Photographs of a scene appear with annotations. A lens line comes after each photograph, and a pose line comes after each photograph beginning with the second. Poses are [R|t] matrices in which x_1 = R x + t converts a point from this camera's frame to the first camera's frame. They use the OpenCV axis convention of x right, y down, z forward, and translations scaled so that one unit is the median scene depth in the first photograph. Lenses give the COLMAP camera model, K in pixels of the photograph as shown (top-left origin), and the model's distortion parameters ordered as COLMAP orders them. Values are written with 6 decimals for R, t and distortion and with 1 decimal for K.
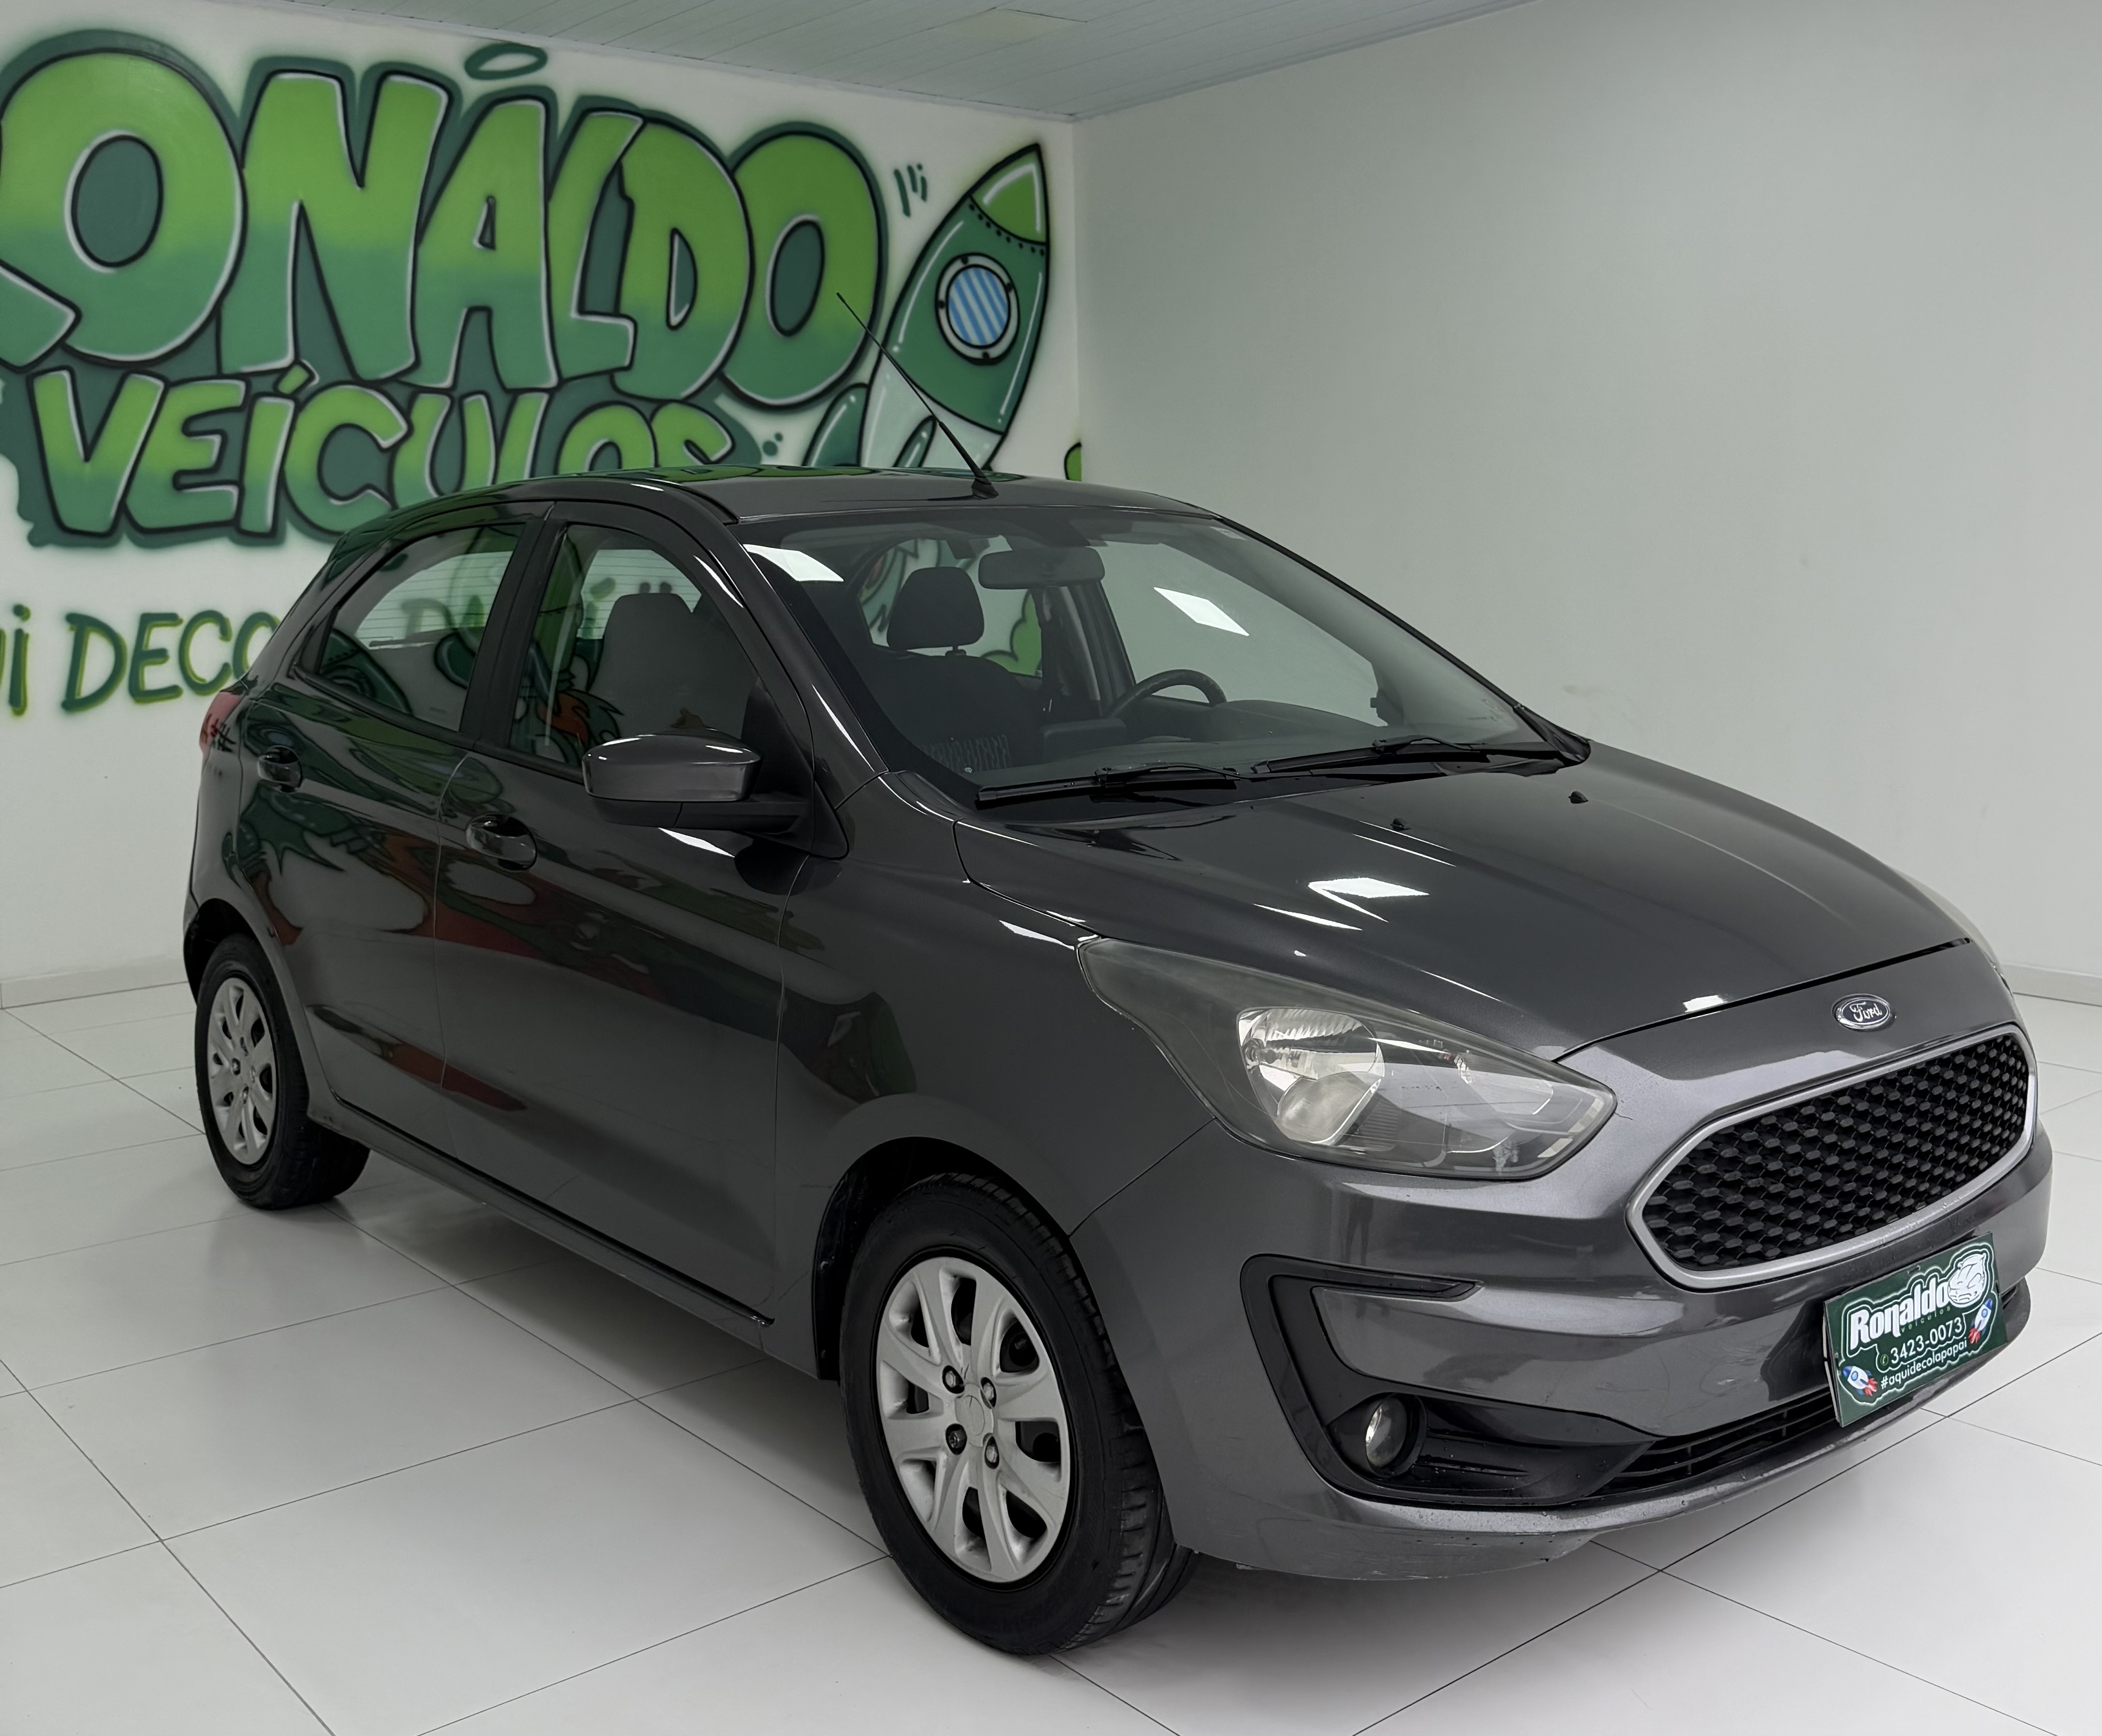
lens RADIAL K [[2079.8, 0, 1157.2], [0, 2079.8, 771.7], [0, 0, 1]] dist [-0.000089, 0.000000]
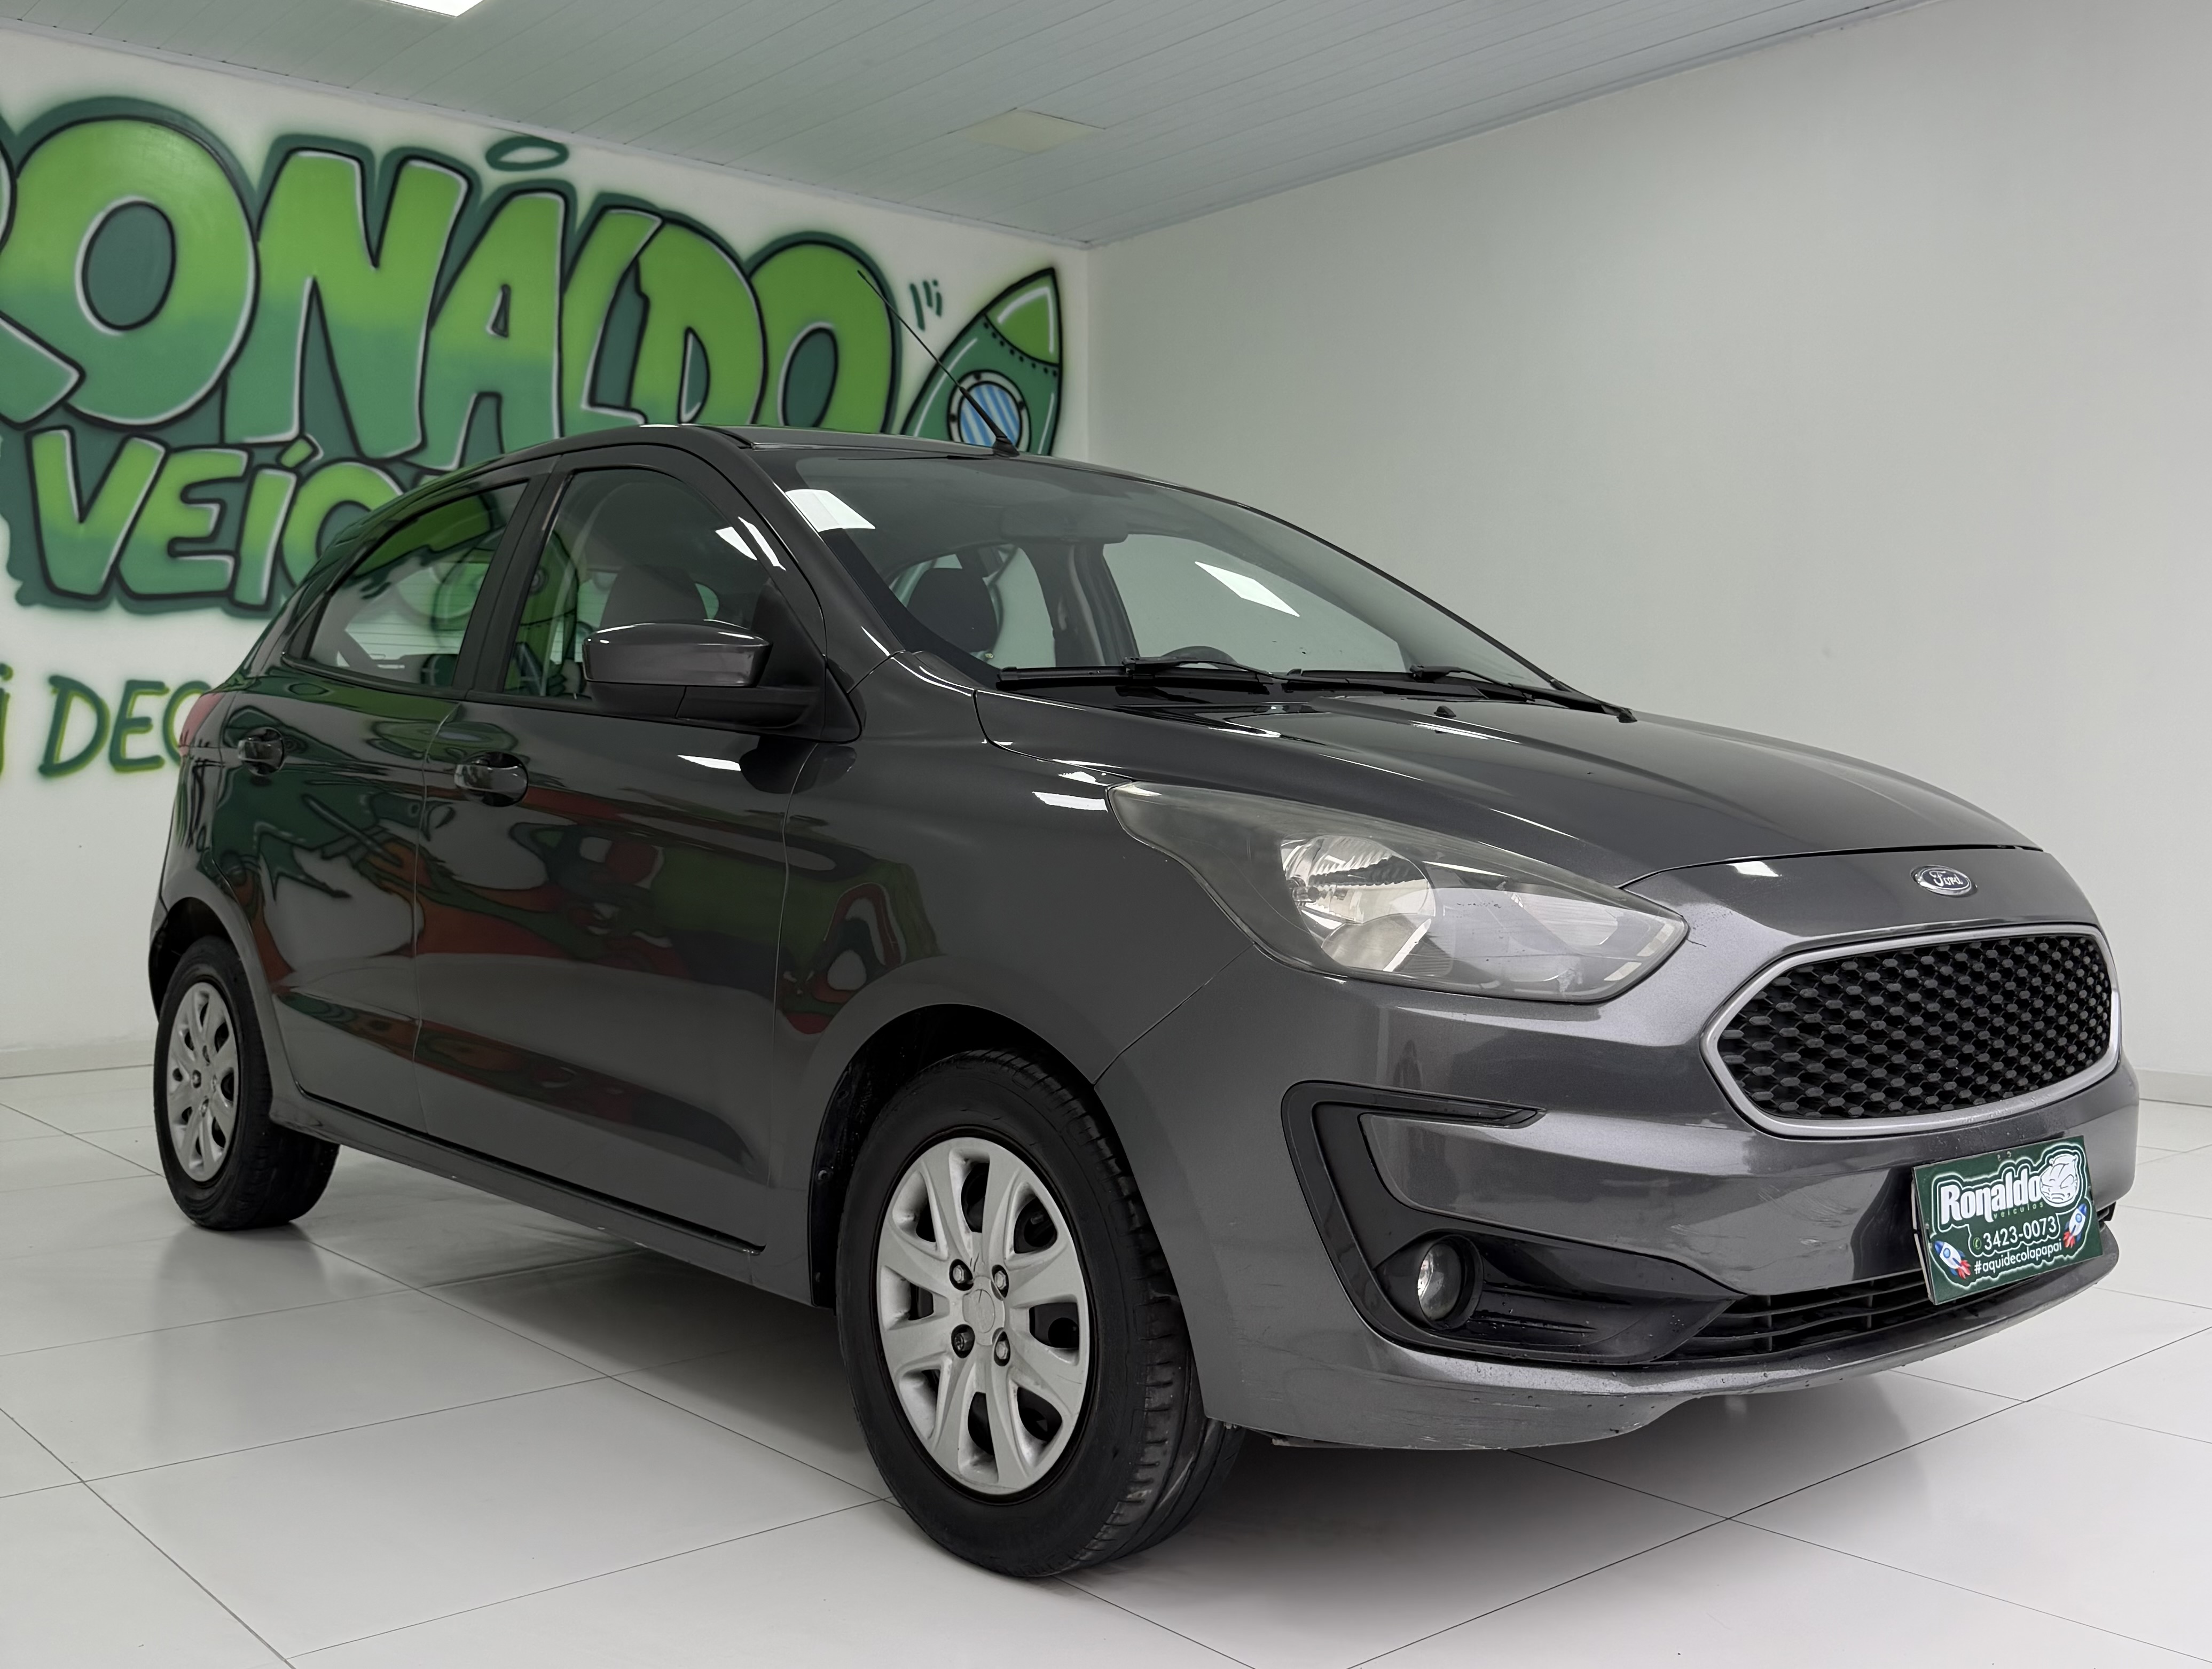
lens RADIAL K [[2091.5, 0, 1168.2], [0, 2091.5, 791.6], [0, 0, 1]] dist [0.010593, 0.000000]
pose [[0.999834, 0.016679, 0.007297, -0.006304], [-0.015893, 0.995156, -0.097018, 0.062872], [-0.008880, 0.096886, 0.995256, 0.021475]]
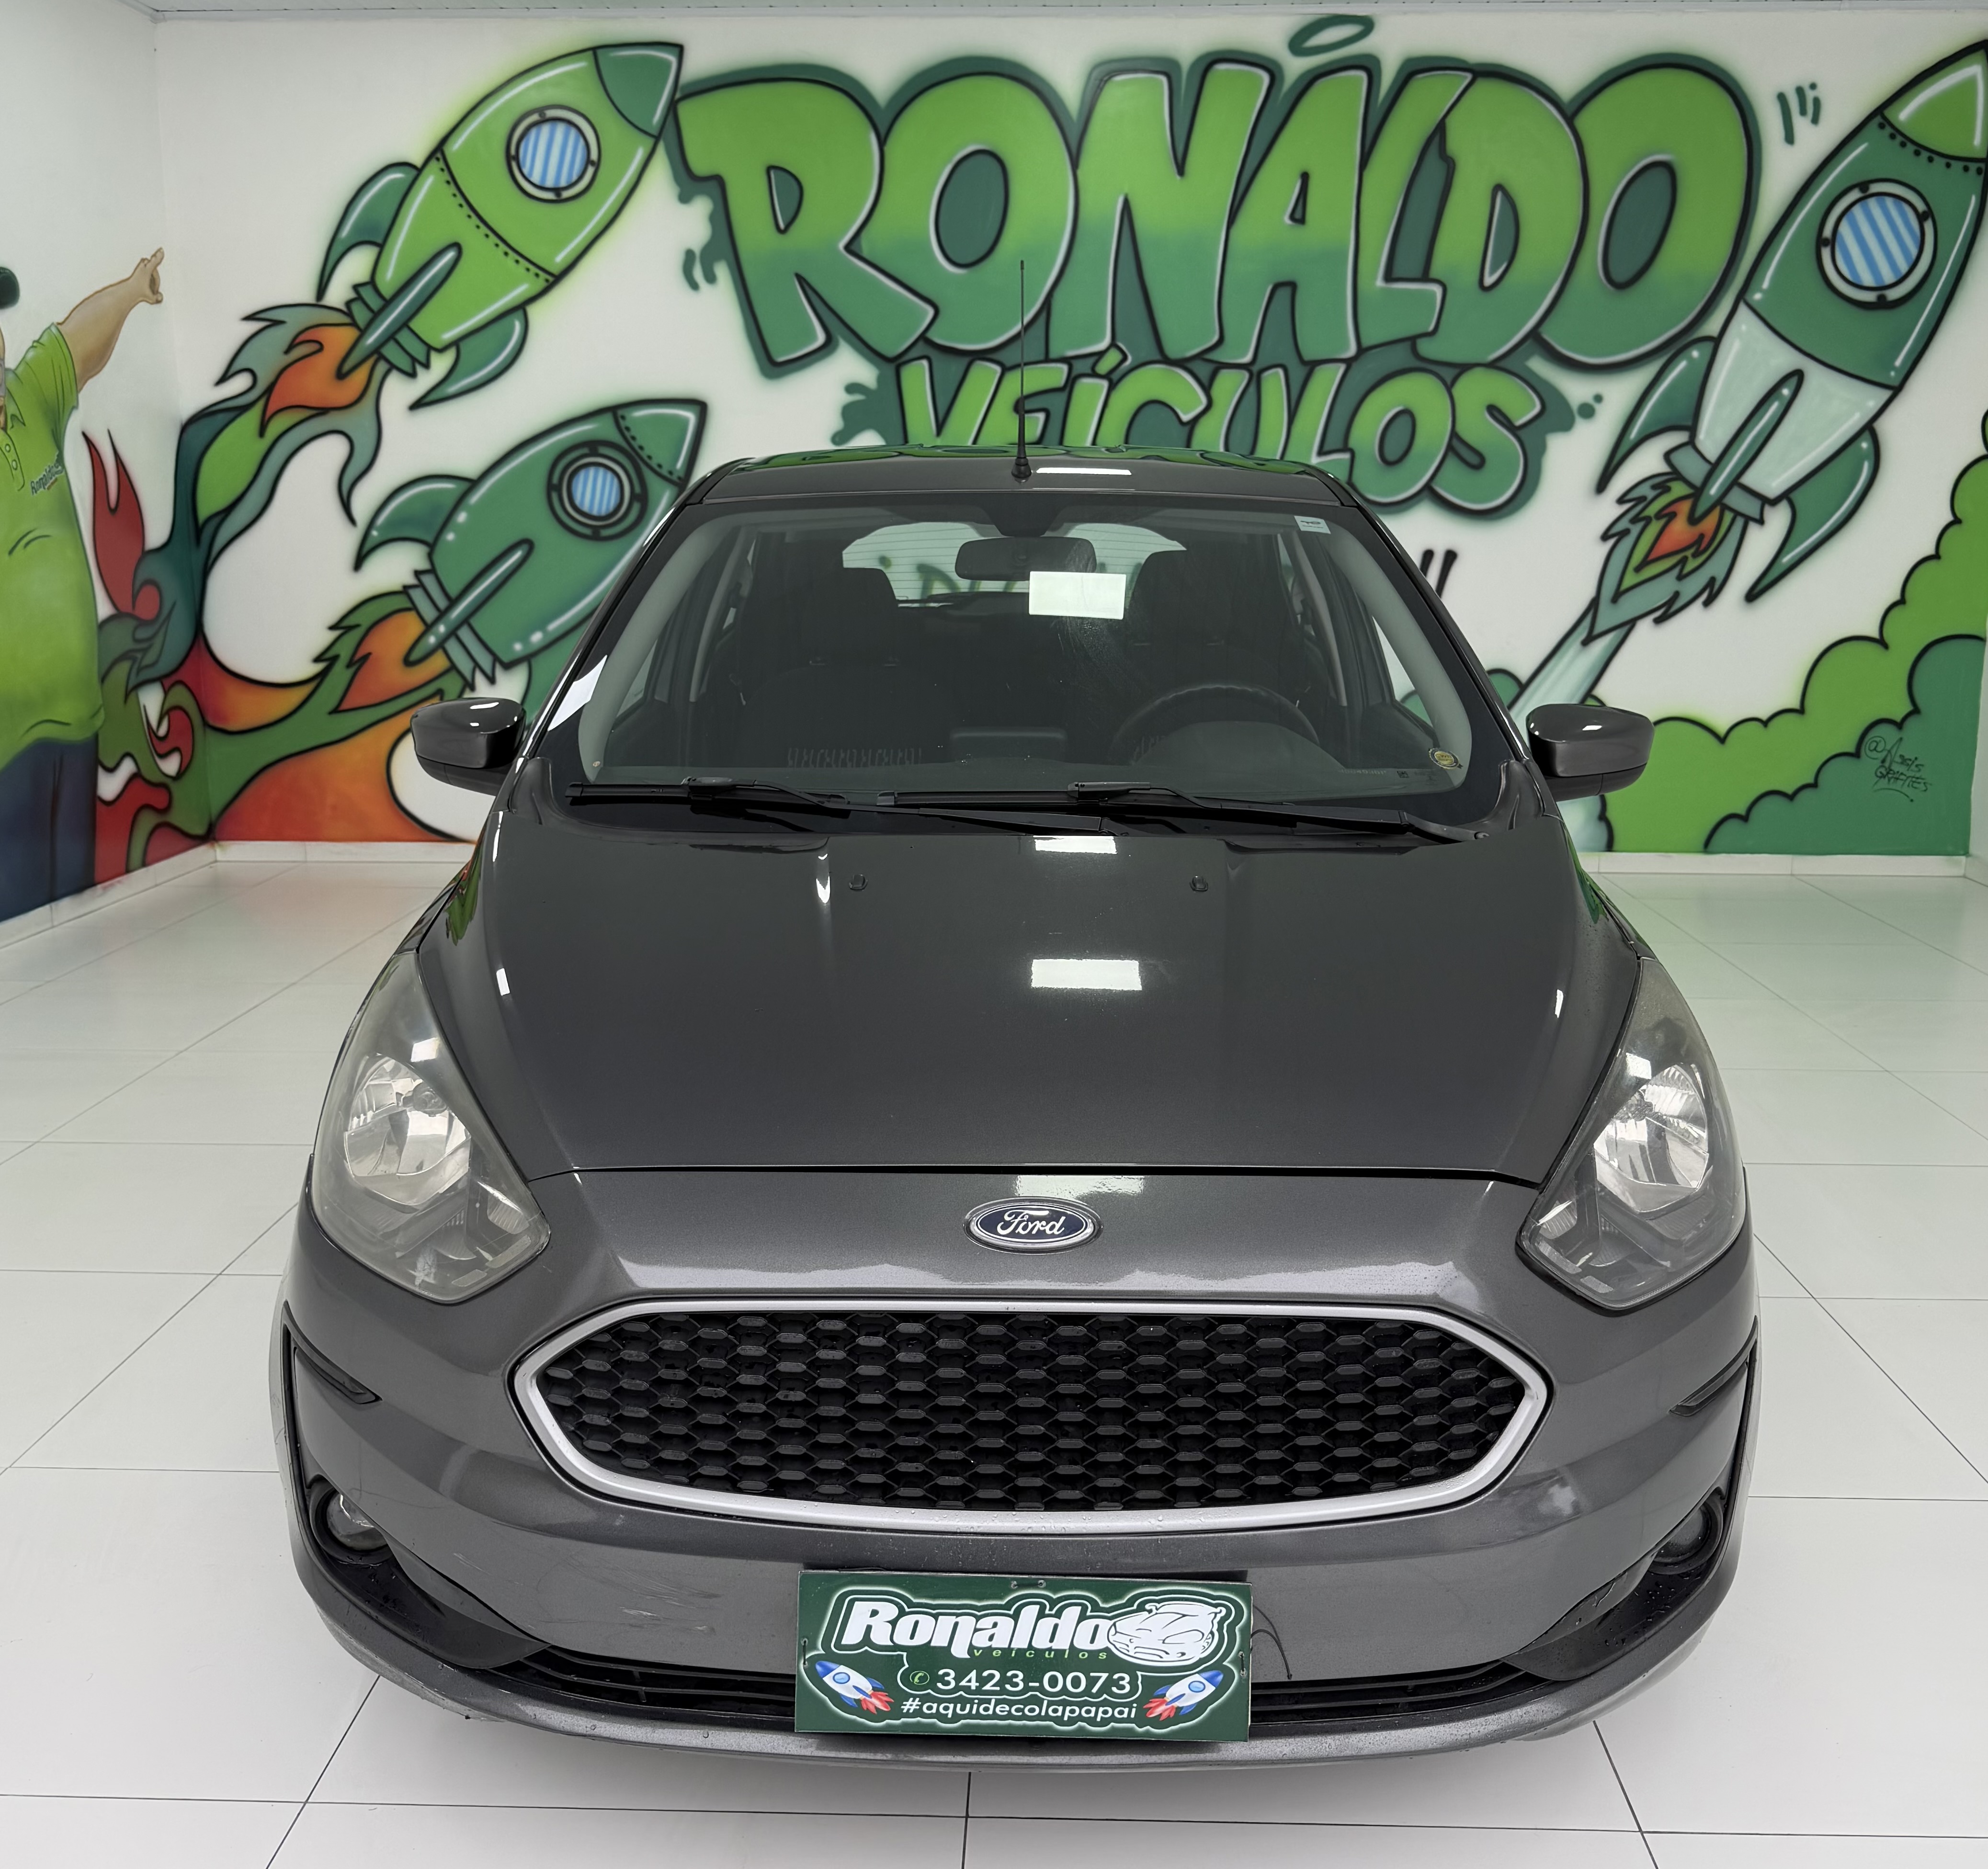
lens RADIAL K [[1929.9, 0, 1013.5], [0, 1929.9, 887.7], [0, 0, 1]] dist [-0.003073, 0.000000]
pose [[0.743613, 0.144420, -0.652827, 0.275992], [-0.083493, 0.988808, 0.123643, -0.030905], [0.663377, -0.037436, 0.747349, 0.179398]]
